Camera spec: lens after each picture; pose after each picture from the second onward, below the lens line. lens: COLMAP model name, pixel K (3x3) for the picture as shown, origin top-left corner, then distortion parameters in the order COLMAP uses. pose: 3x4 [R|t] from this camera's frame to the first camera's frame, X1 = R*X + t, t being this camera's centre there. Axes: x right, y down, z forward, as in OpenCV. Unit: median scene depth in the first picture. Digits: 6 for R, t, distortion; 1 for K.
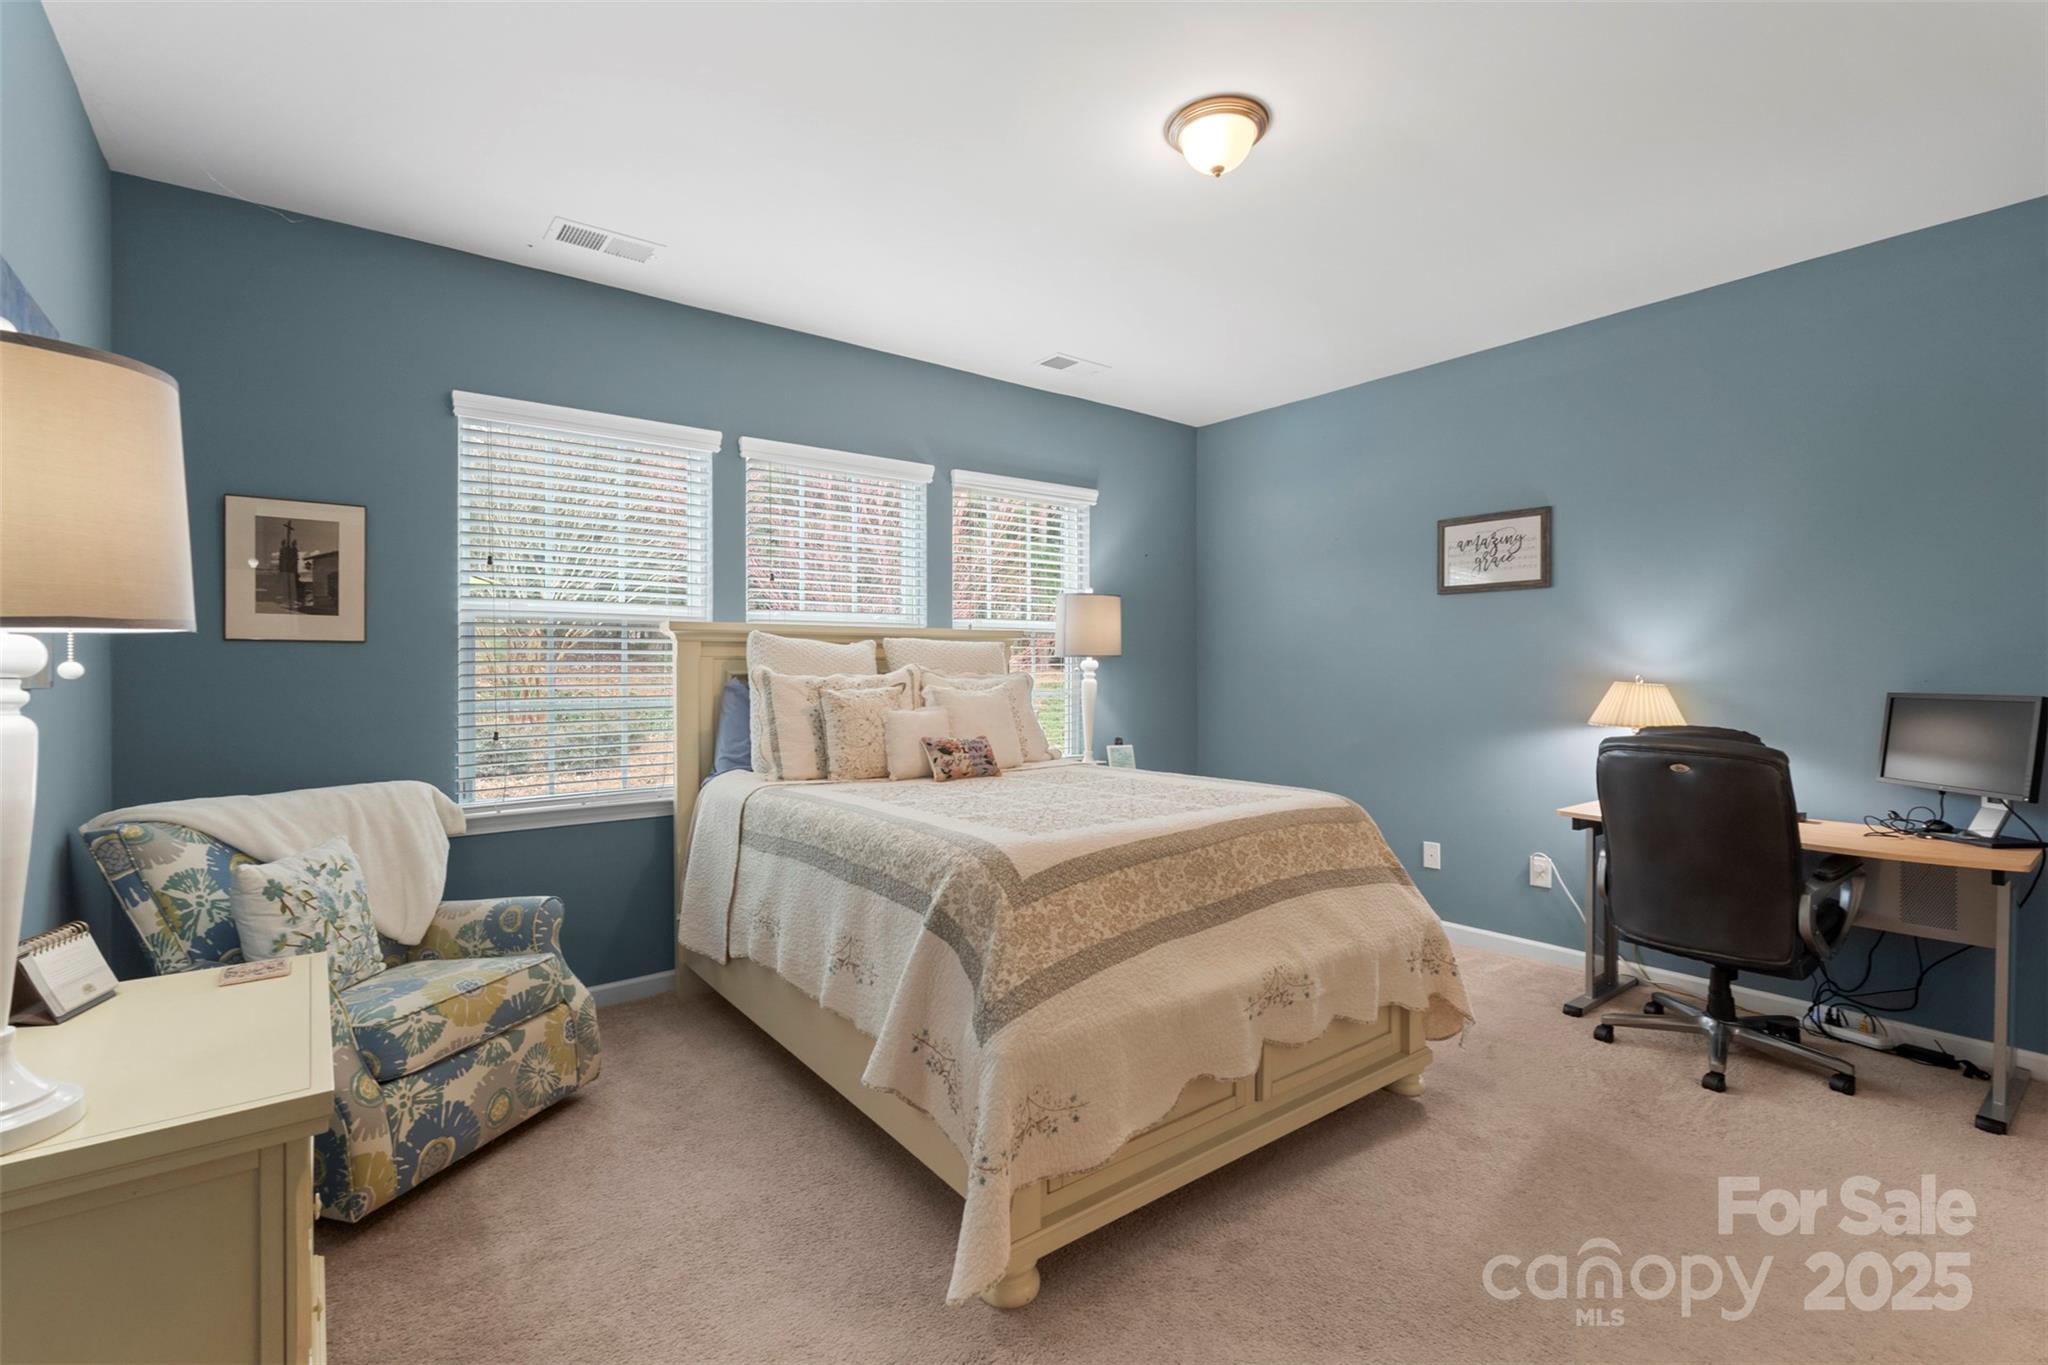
lens RADIAL K [[905.2, 0, 1019.2], [0, 905.2, 678.0], [0, 0, 1]] dist [0.000874, -0.000402]
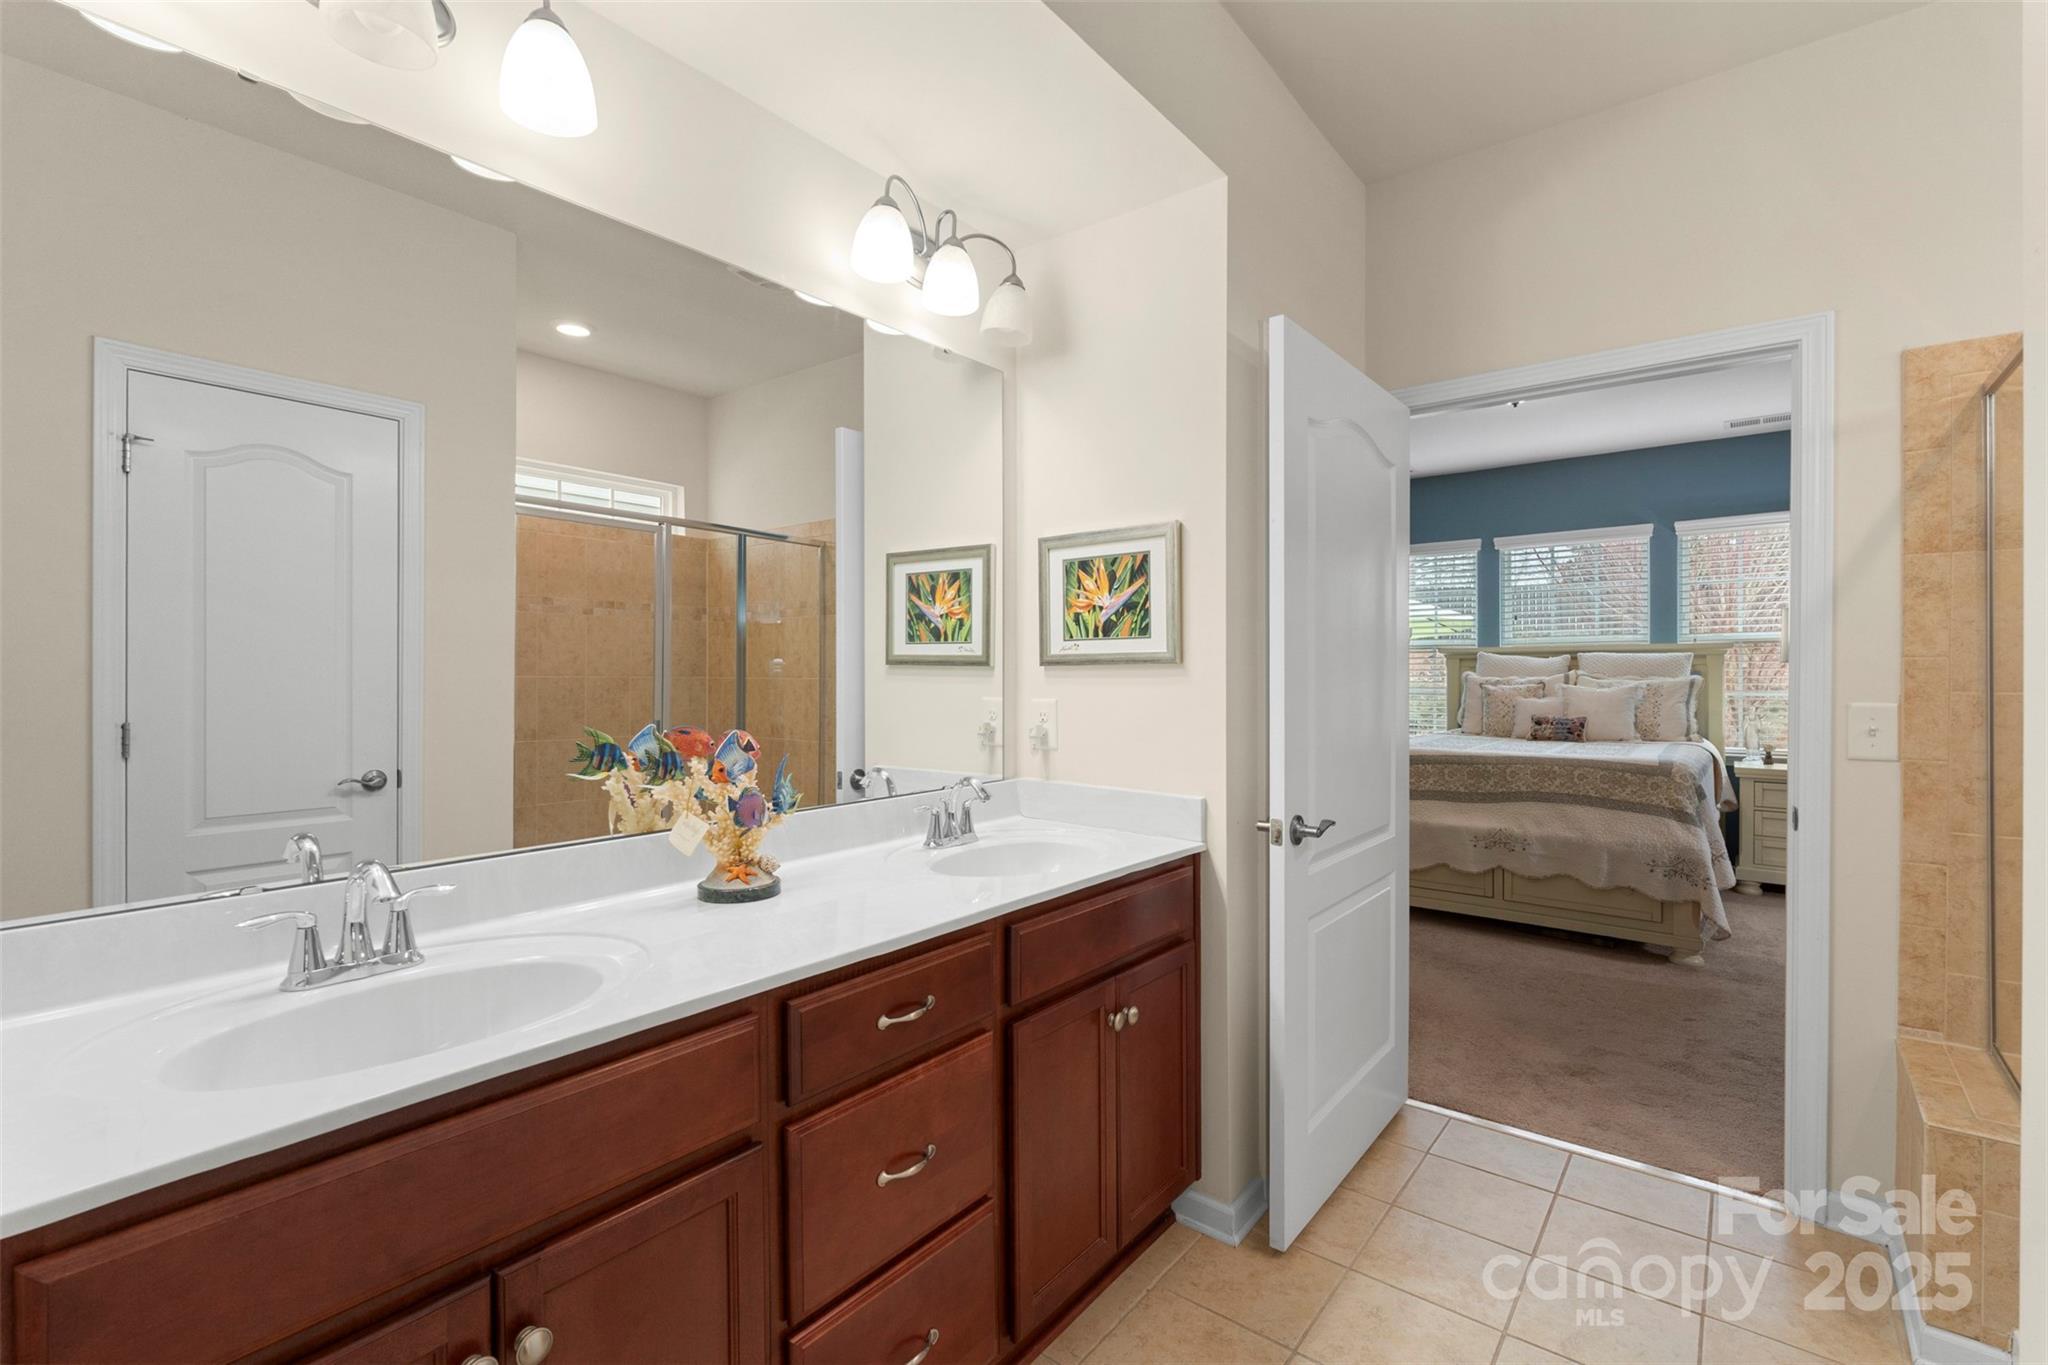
lens RADIAL K [[905.2, 0, 1027.1], [0, 905.2, 678.1], [0, 0, 1]] dist [0.000874, -0.000402]
pose [[0.227088, 0.000917, -0.973874, 1.308811], [-0.009186, 0.999957, -0.001201, 0.008853], [0.973831, 0.009219, 0.227087, -0.283432]]
